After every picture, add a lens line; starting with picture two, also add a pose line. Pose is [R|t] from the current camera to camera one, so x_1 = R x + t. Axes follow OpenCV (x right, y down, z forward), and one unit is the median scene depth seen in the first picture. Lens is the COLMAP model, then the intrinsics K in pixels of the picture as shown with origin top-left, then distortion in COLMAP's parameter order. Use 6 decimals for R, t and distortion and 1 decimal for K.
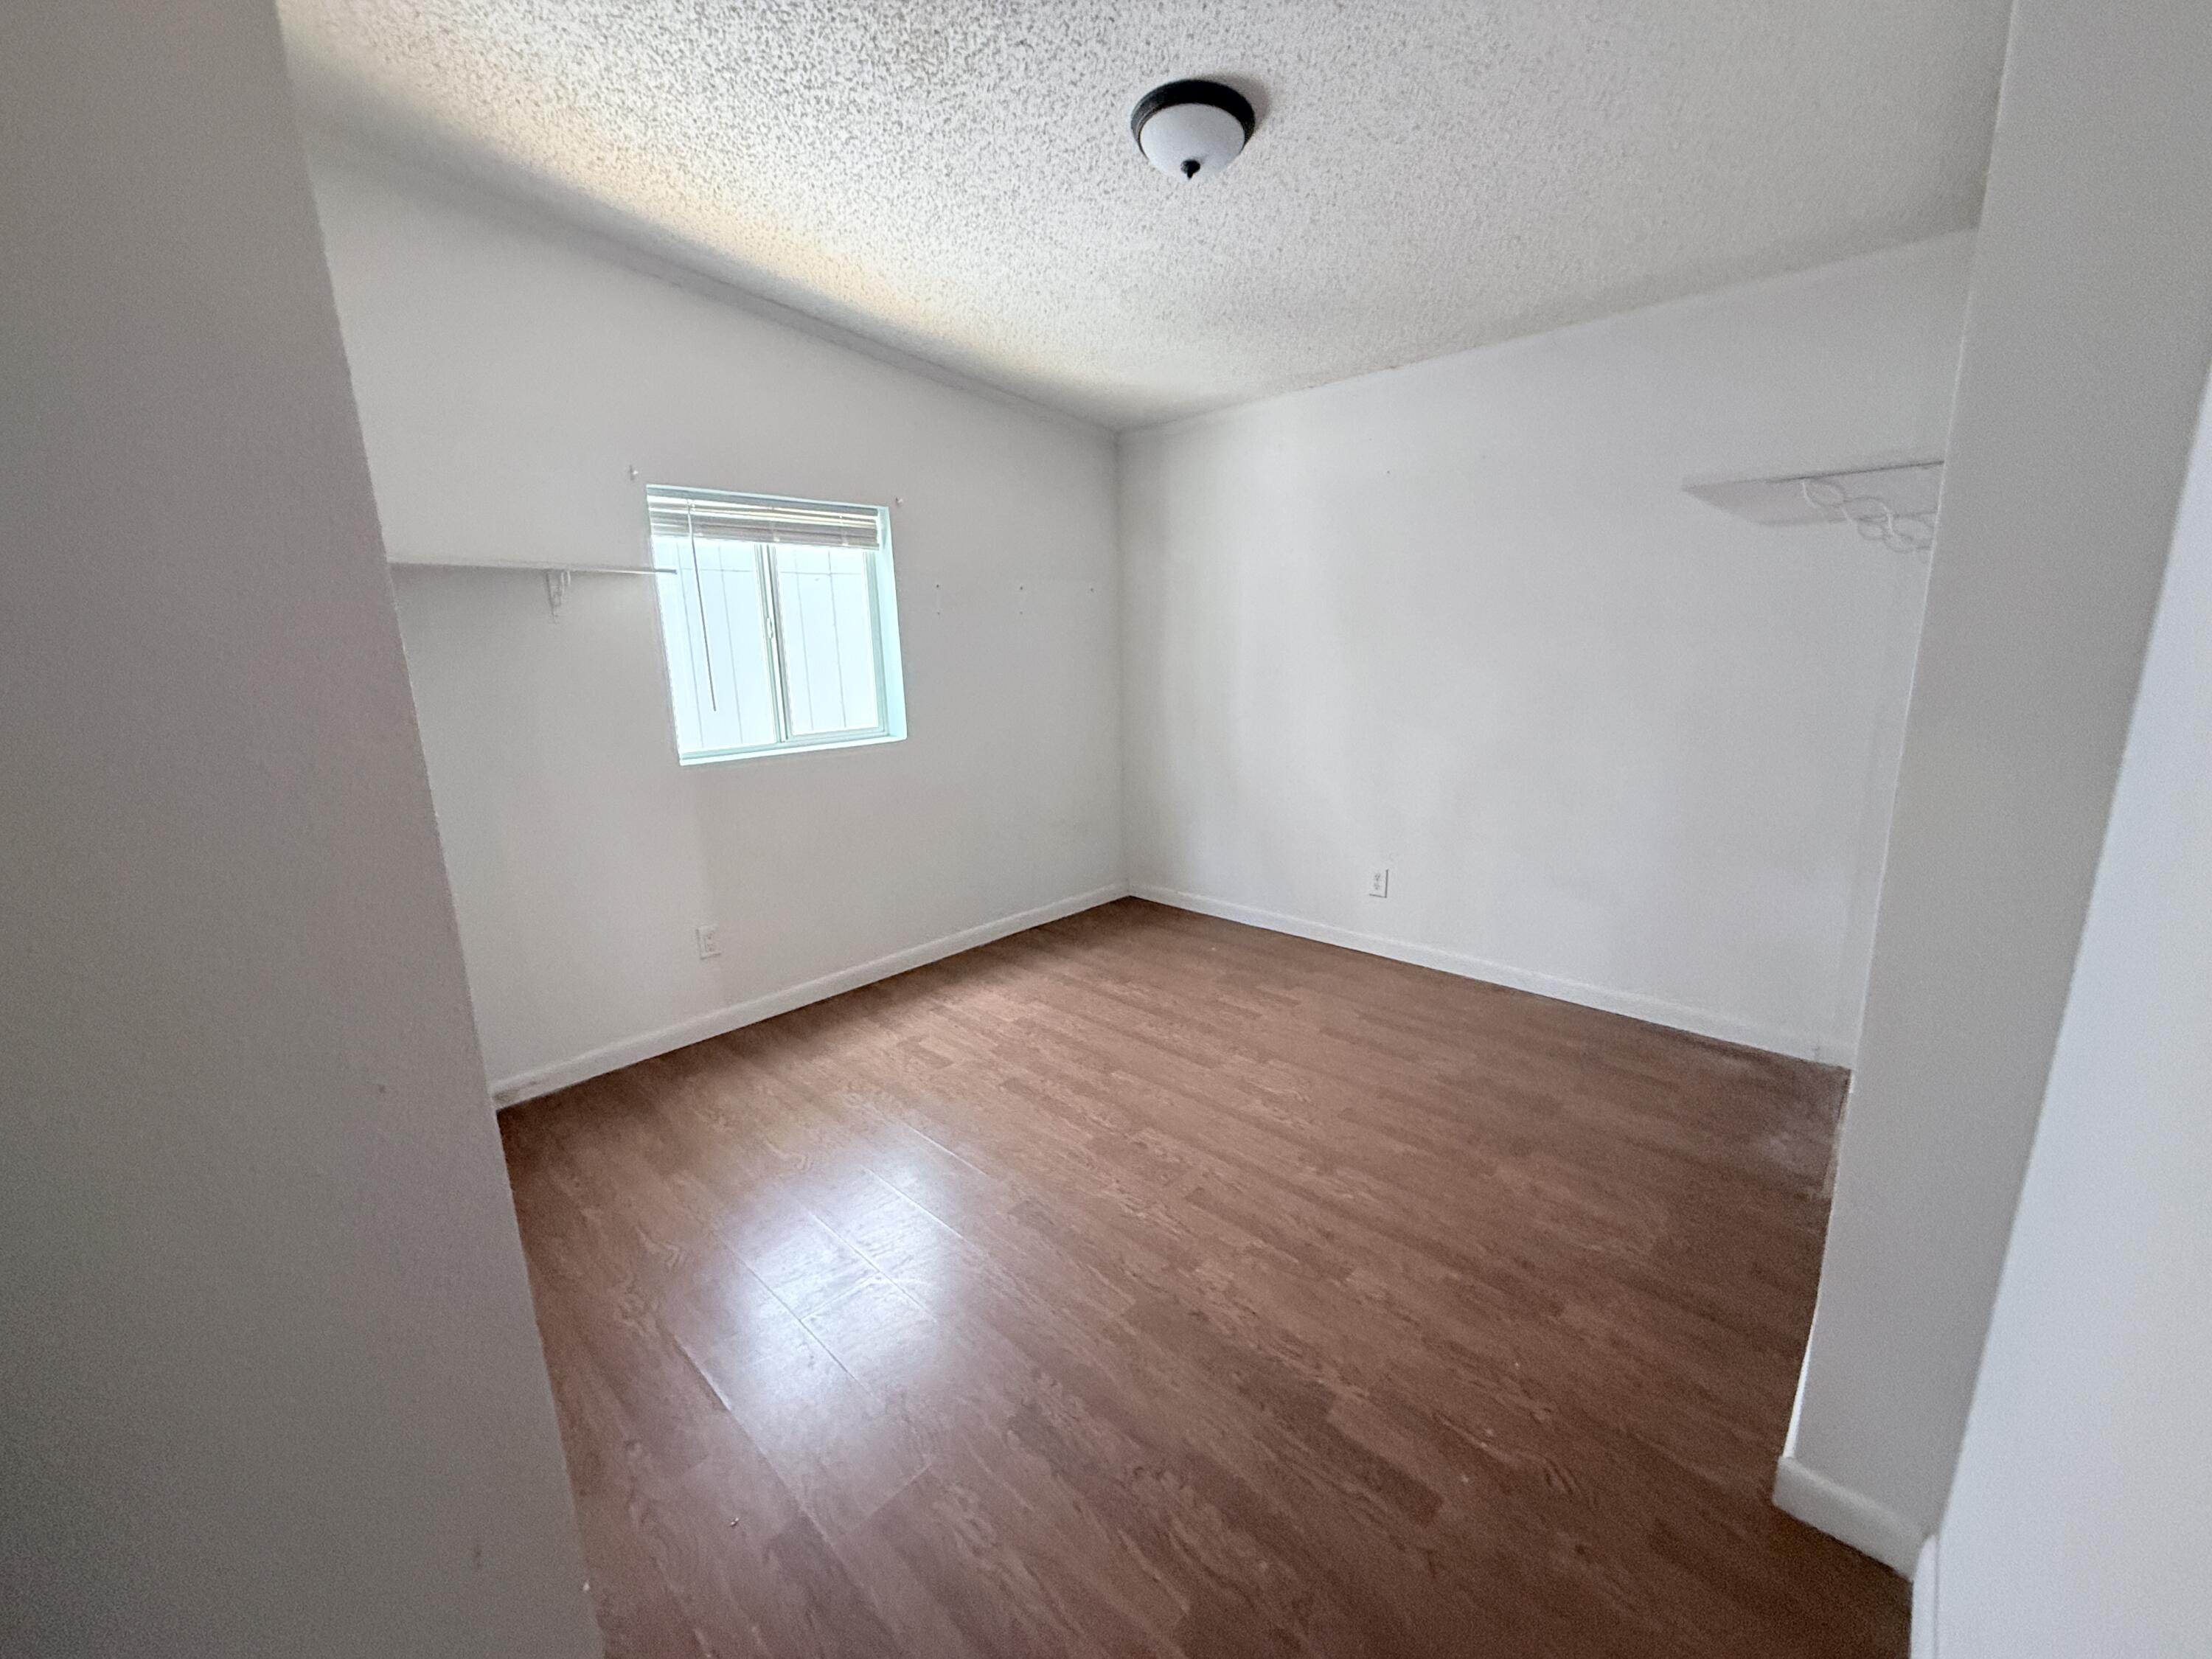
lens RADIAL K [[879.5, 0, 1102.8], [0, 879.5, 817.4], [0, 0, 1]] dist [-0.001621, 0.000829]
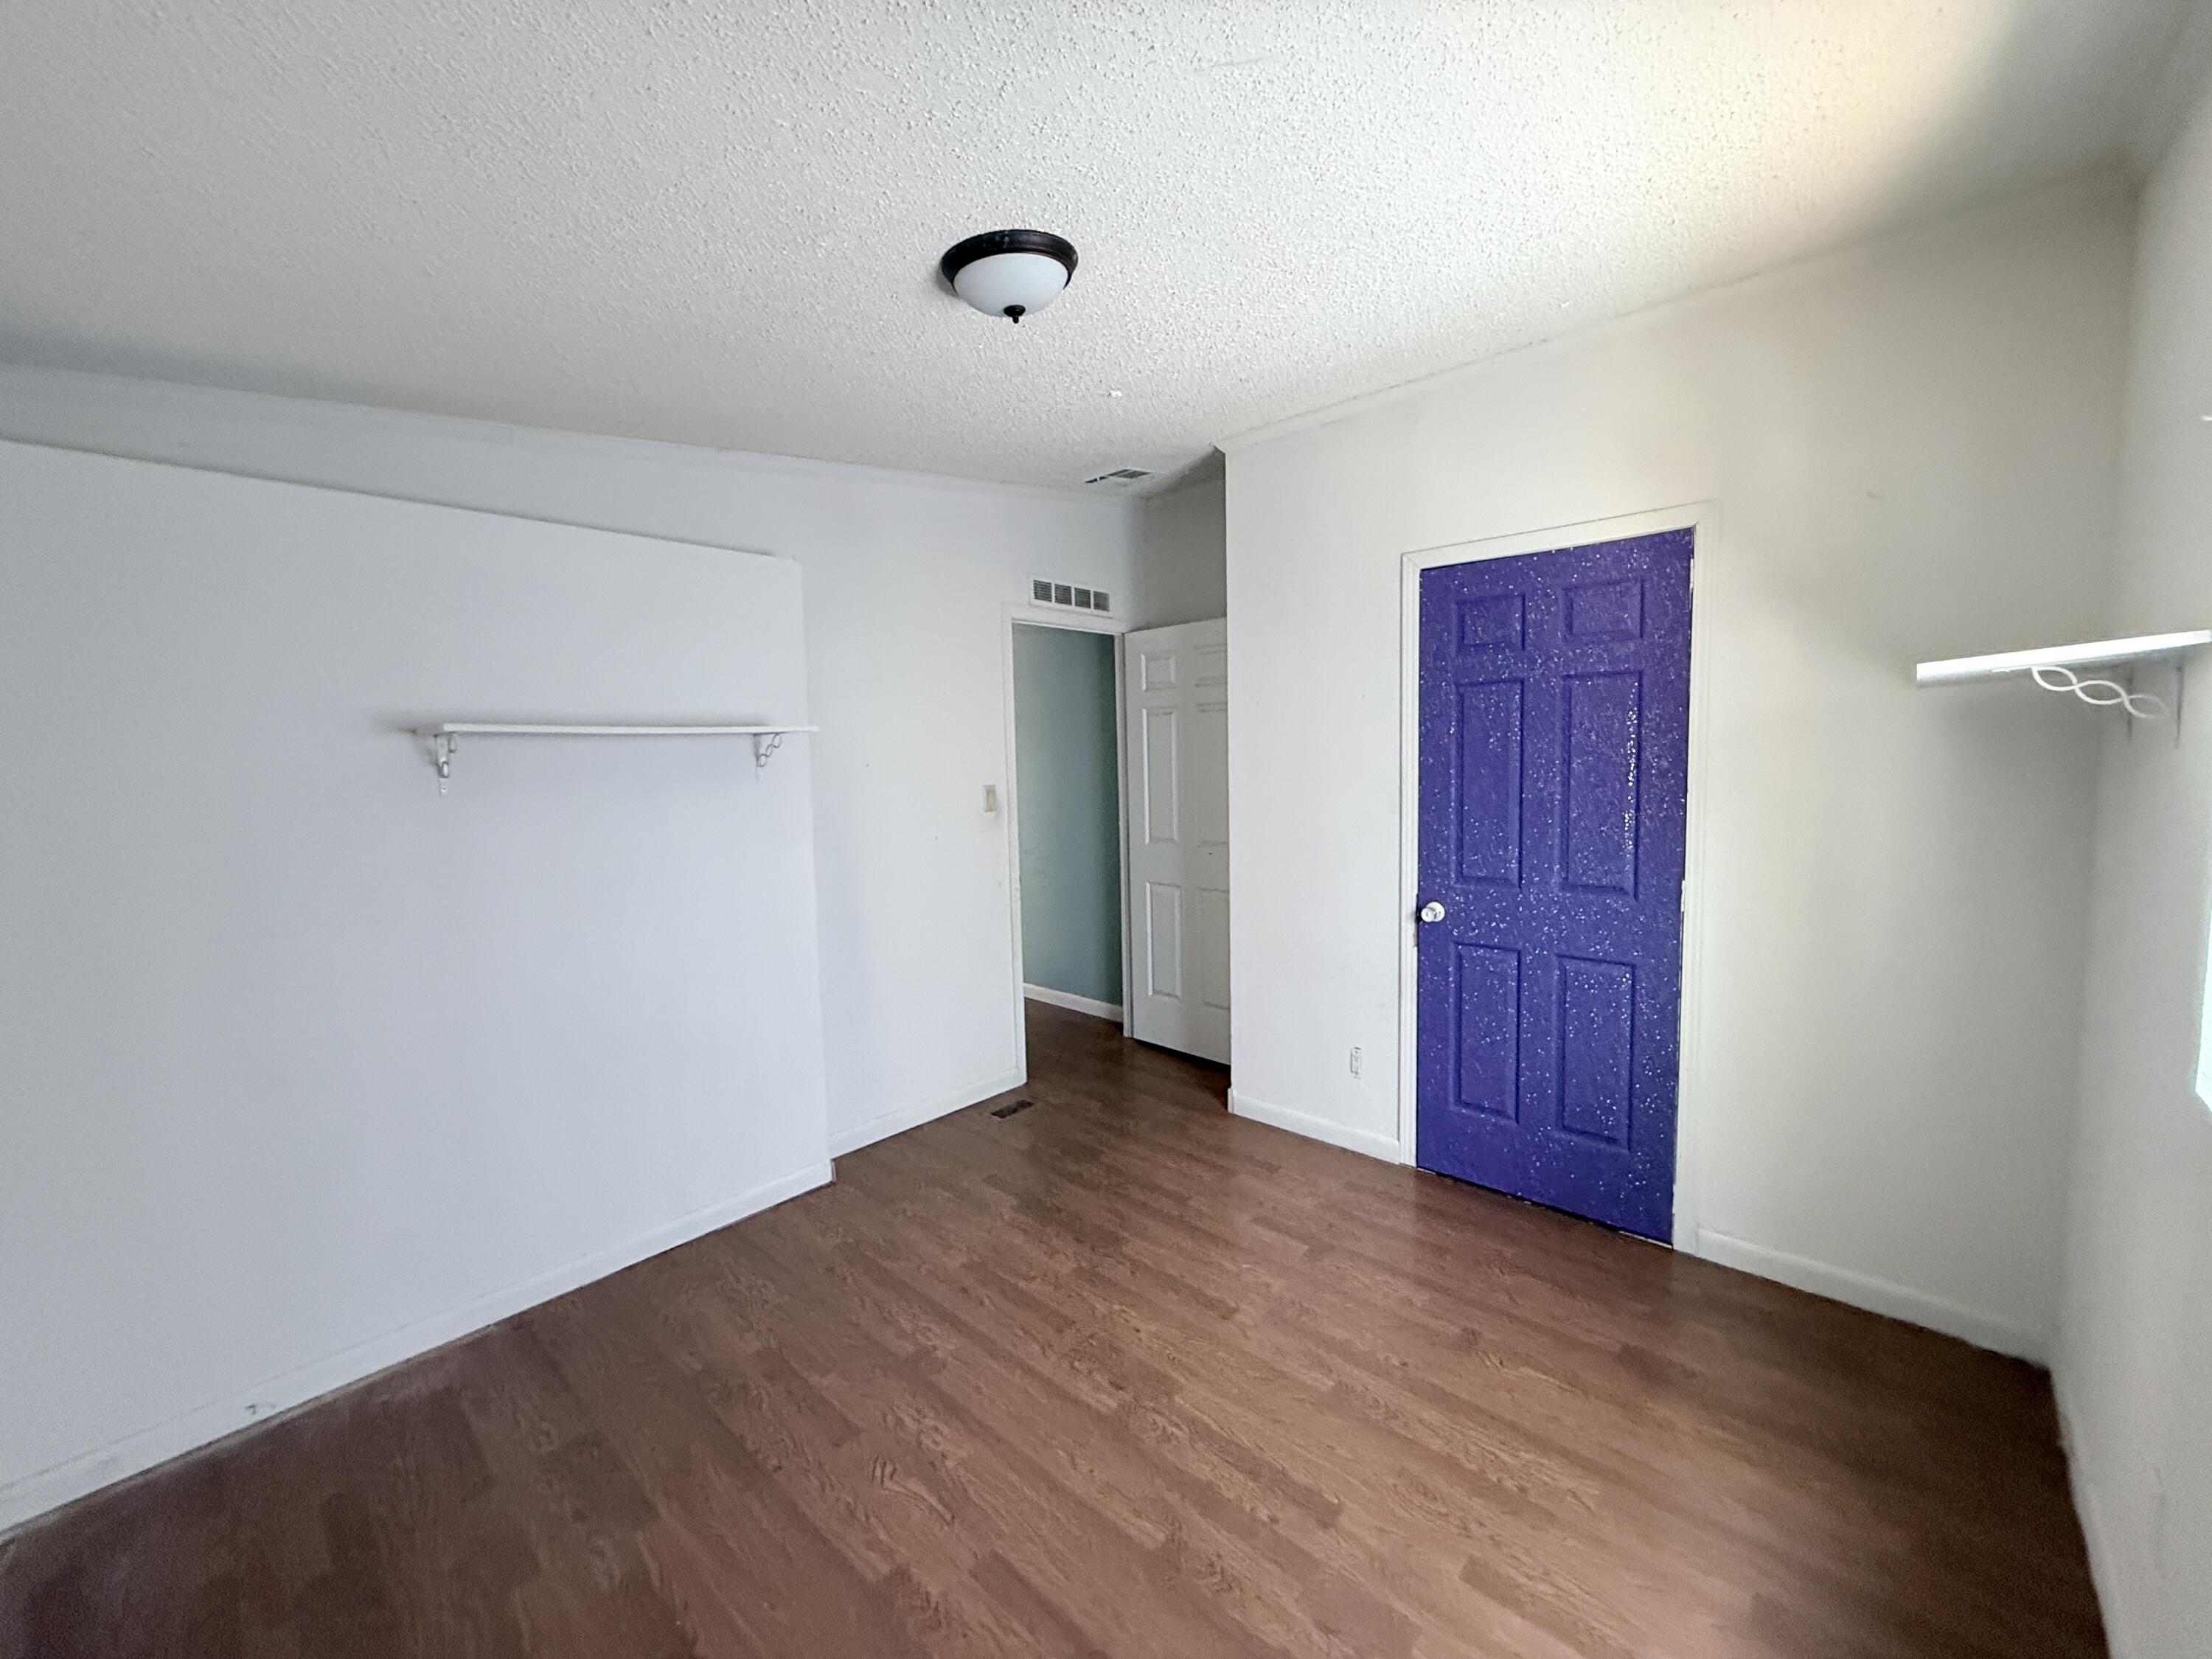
lens RADIAL K [[879.5, 0, 1102.8], [0, 879.5, 817.4], [0, 0, 1]] dist [-0.001621, 0.000829]
pose [[-0.998578, 0.051089, -0.015196, 0.041415], [0.044732, 0.958287, 0.282284, -0.402710], [0.028984, 0.281203, -0.959211, 1.664477]]
